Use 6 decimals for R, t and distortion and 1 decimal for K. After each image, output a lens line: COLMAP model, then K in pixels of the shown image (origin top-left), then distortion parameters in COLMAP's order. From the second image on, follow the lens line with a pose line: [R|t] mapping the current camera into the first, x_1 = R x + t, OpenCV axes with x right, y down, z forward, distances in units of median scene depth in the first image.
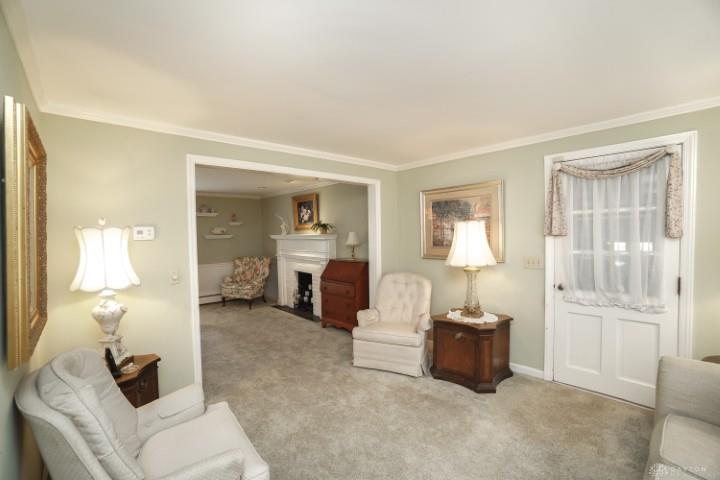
lens RADIAL K [[316.2, 0, 358.2], [0, 316.2, 241.0], [0, 0, 1]] dist [-0.031270, 0.000174]
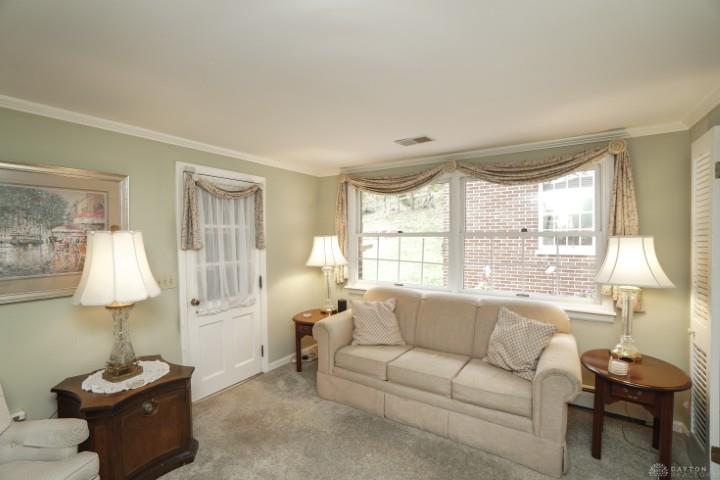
lens RADIAL K [[316.2, 0, 358.2], [0, 316.2, 241.0], [0, 0, 1]] dist [-0.031270, 0.000174]
pose [[-0.211912, 0.008532, 0.977252, -0.415488], [0.040483, 0.999180, 0.000055, -0.022801], [-0.976450, 0.039574, -0.212084, 0.726243]]
